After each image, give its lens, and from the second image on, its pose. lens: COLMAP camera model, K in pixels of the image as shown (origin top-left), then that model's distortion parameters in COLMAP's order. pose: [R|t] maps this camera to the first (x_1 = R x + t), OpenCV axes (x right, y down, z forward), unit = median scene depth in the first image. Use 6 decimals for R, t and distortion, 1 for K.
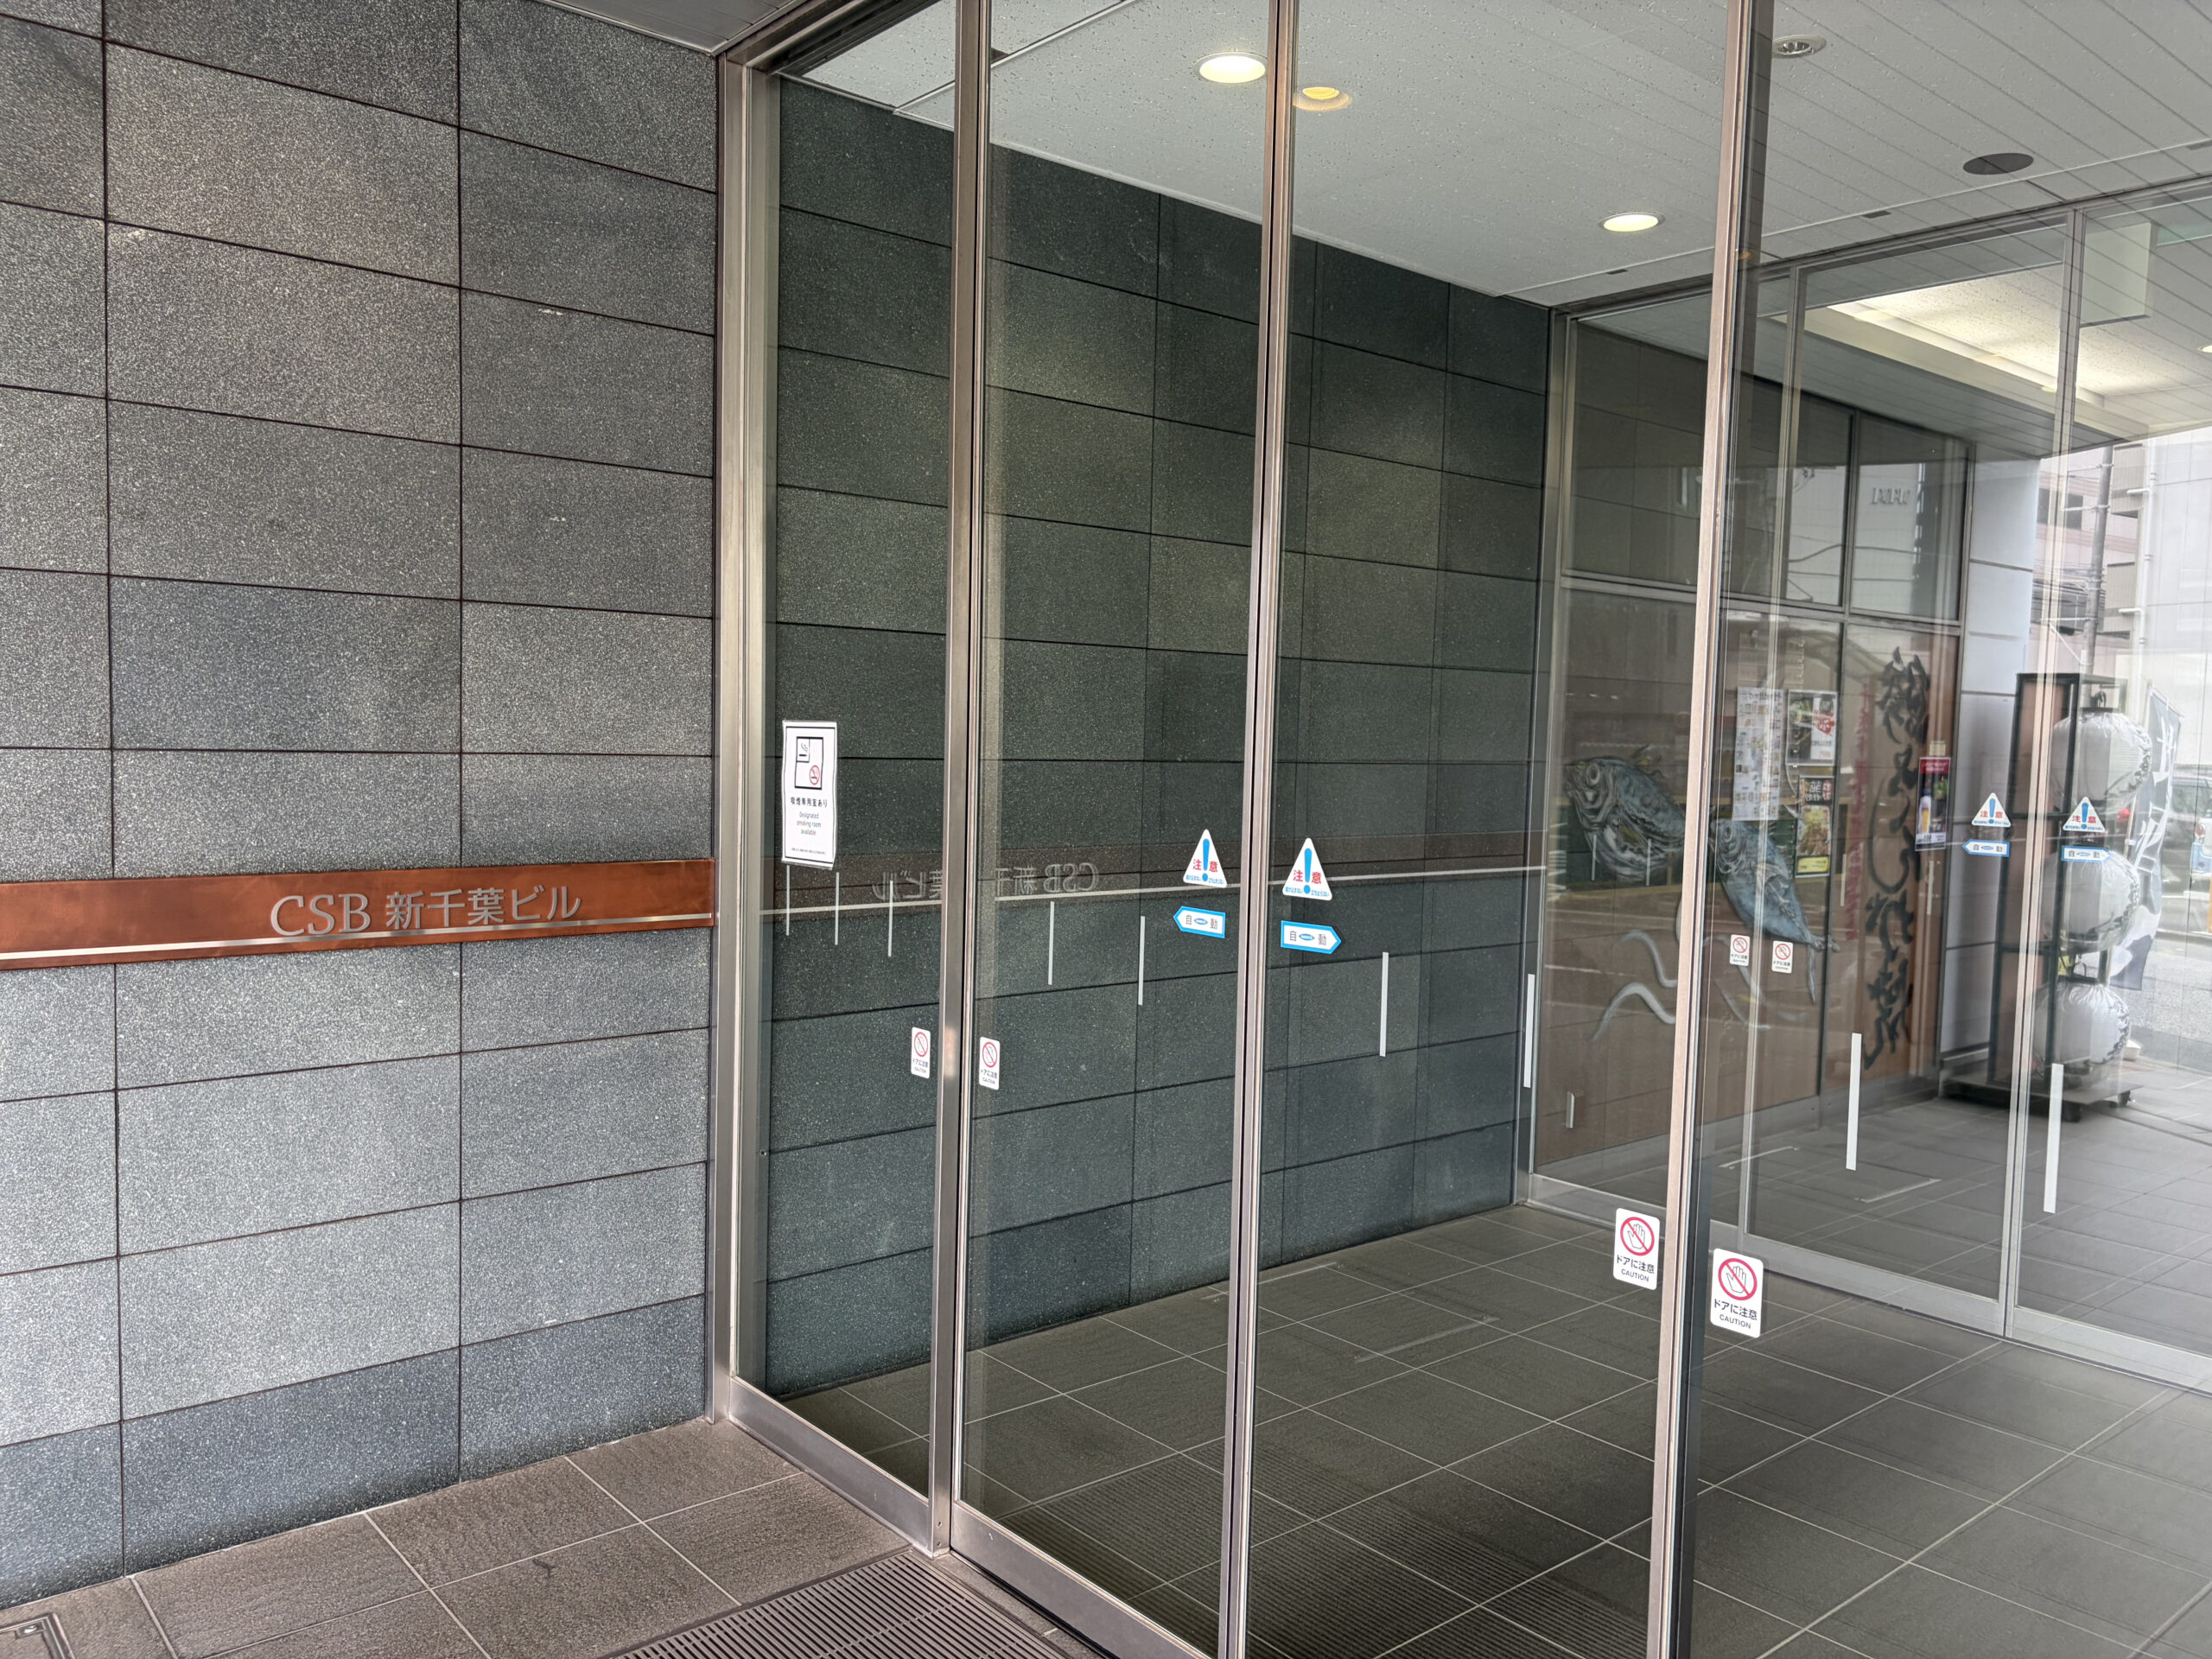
lens RADIAL K [[1681.9, 0, 1106.0], [0, 1681.9, 829.5], [0, 0, 1]] dist [0.001304, 0.000215]
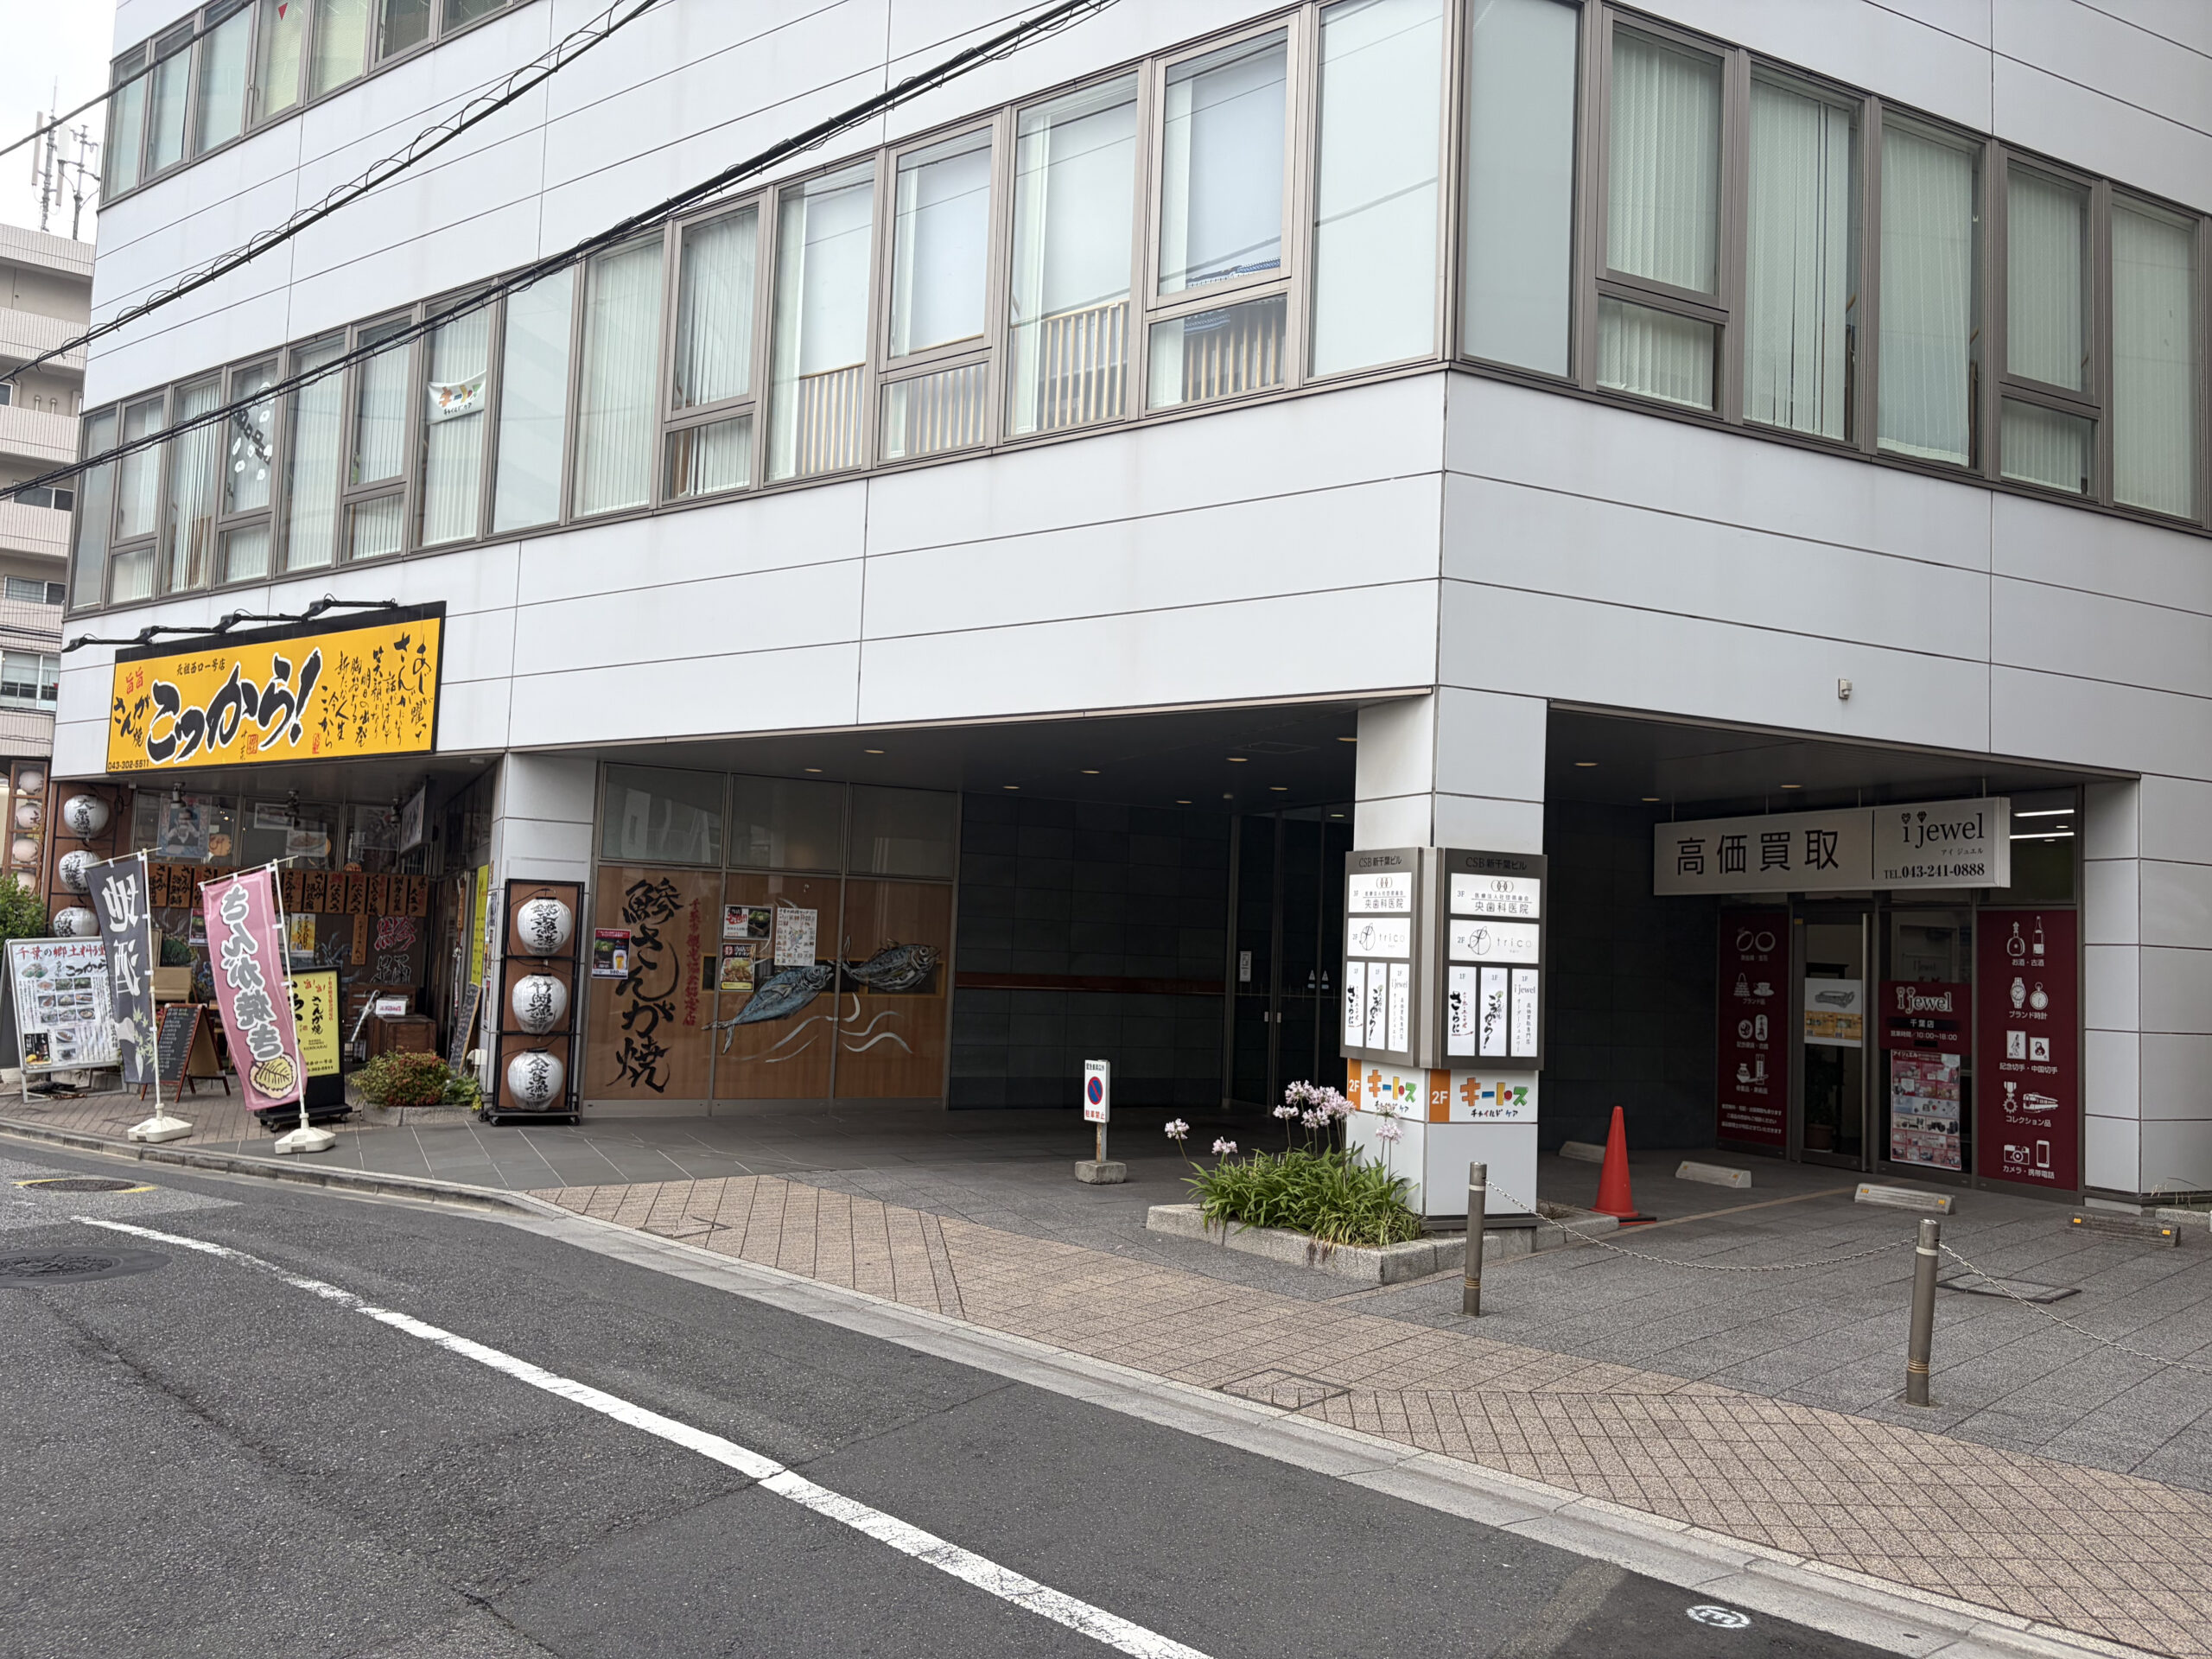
lens RADIAL K [[1681.9, 0, 1106.0], [0, 1681.9, 829.5], [0, 0, 1]] dist [0.001304, 0.000215]
pose [[0.967362, -0.011871, -0.253120, 0.724776], [-0.024712, 0.989721, -0.140862, 0.304326], [0.252190, 0.142520, 0.957125, -4.126322]]
